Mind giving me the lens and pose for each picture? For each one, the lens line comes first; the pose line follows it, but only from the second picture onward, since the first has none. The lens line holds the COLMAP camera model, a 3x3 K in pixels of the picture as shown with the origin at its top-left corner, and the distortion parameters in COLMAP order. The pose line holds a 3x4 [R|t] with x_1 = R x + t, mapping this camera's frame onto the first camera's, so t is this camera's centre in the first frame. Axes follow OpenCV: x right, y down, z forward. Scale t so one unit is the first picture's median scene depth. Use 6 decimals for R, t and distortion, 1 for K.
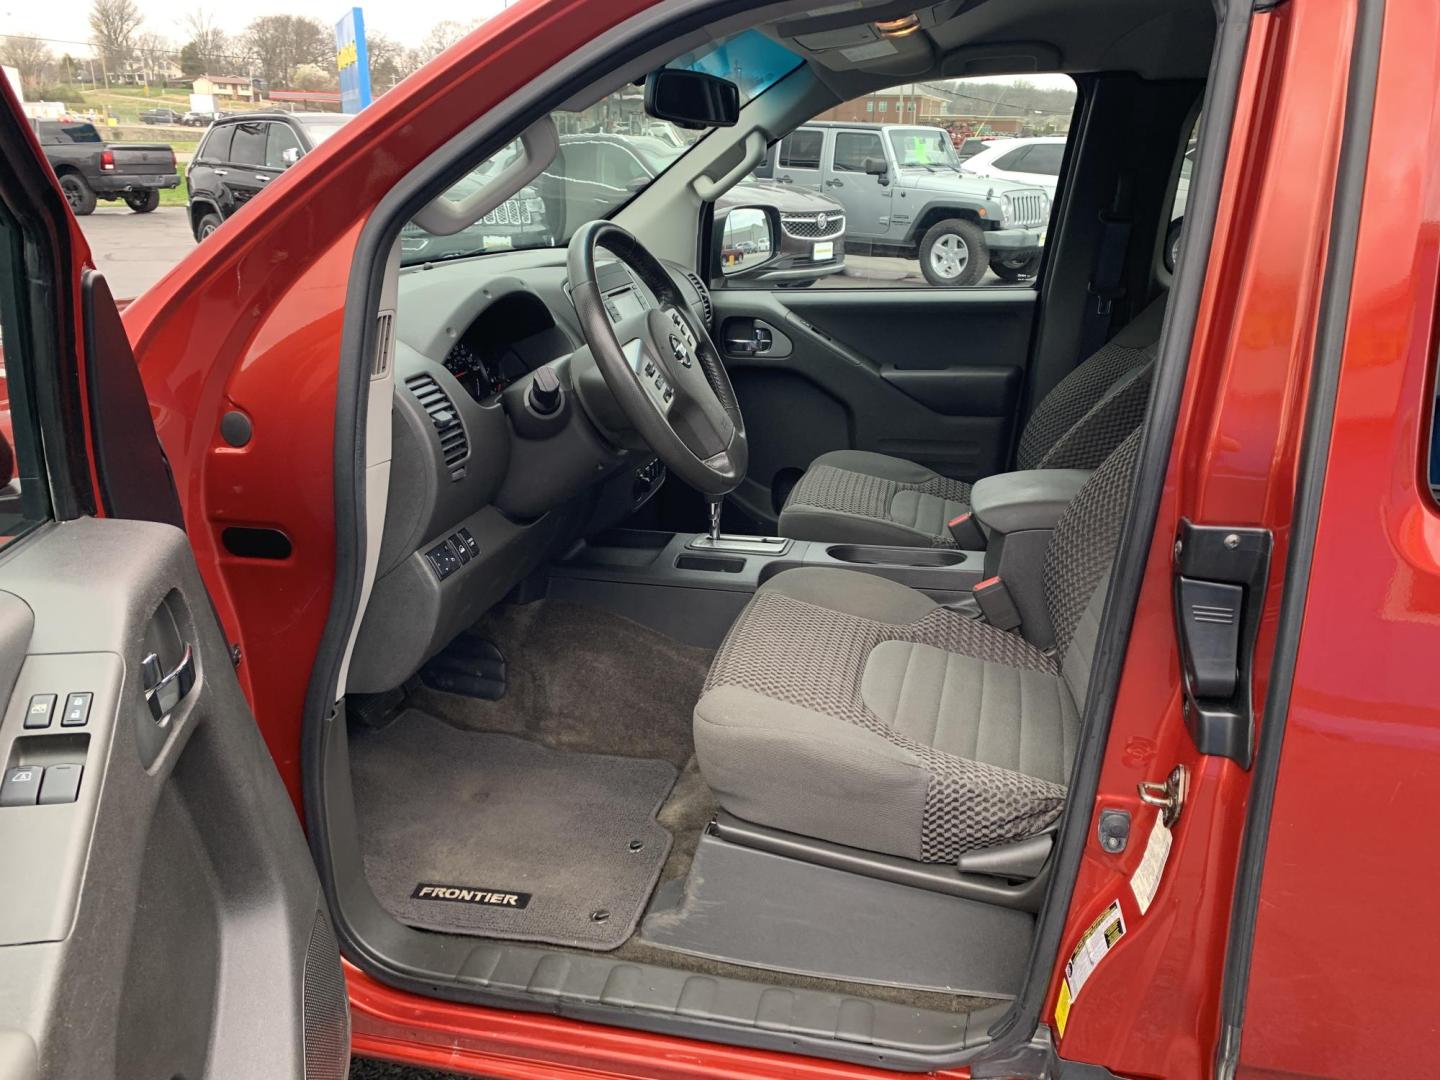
lens RADIAL K [[1088.8, 0, 715.8], [0, 1088.8, 547.6], [0, 0, 1]] dist [0.049618, -0.029028]
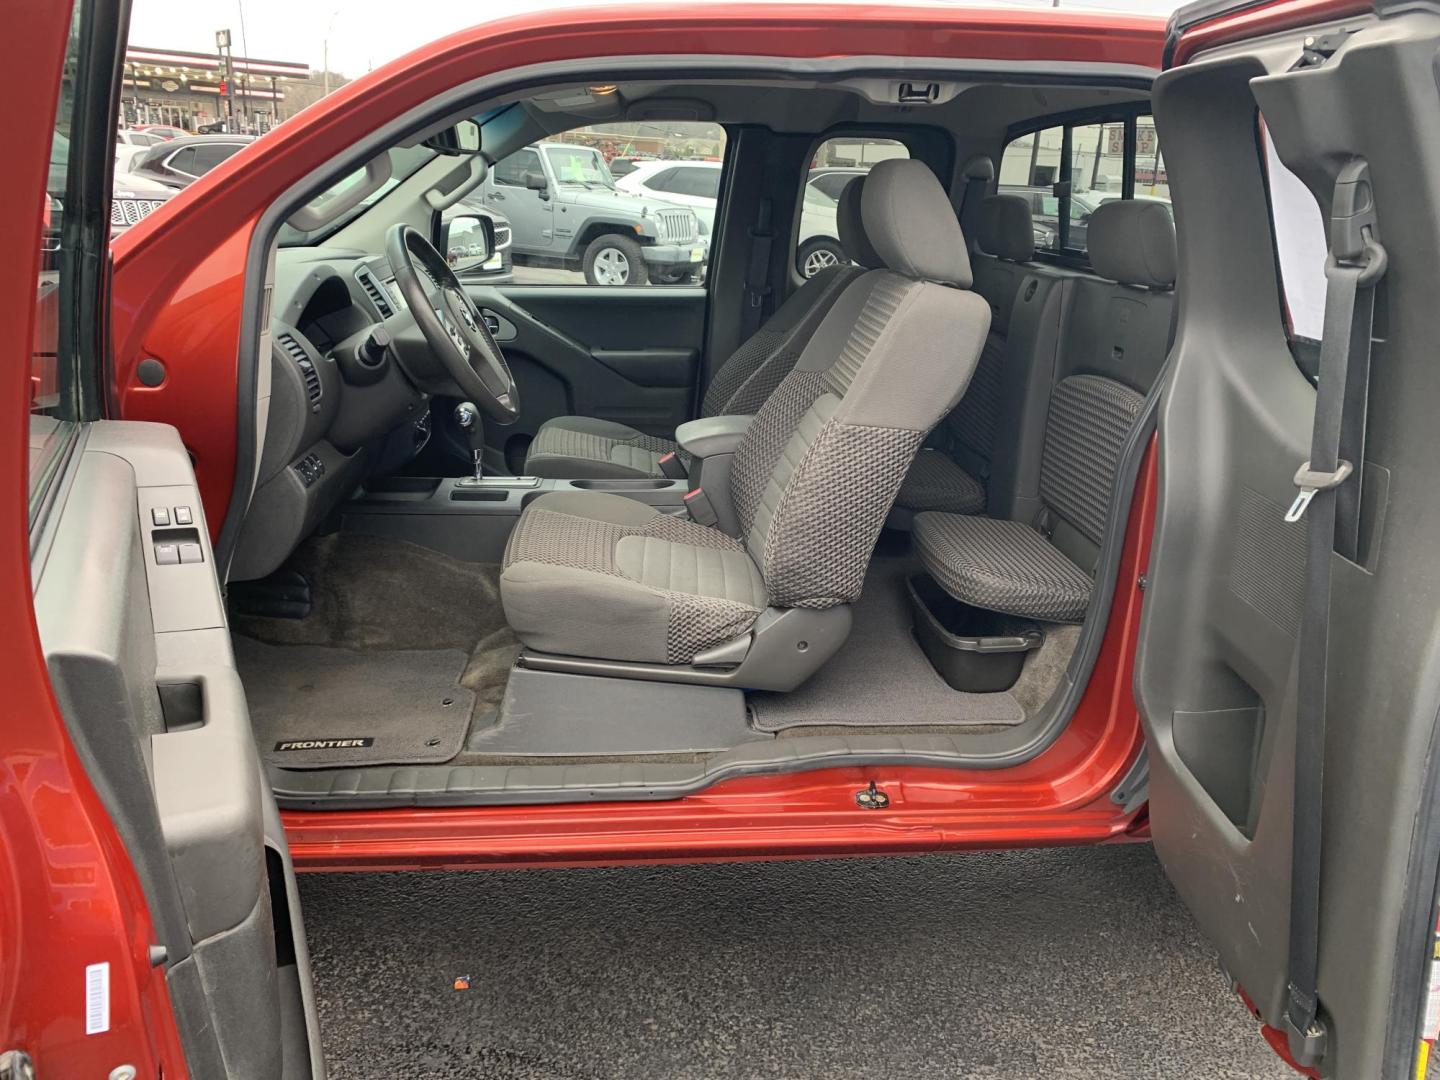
lens RADIAL K [[1101.0, 0, 724.9], [0, 1101.0, 540.7], [0, 0, 1]] dist [0.011175, -0.002926]
pose [[0.952473, -0.058521, 0.298950, -0.119511], [0.064312, 0.997884, -0.009563, 0.097941], [-0.297757, 0.028334, 0.954221, -0.305205]]
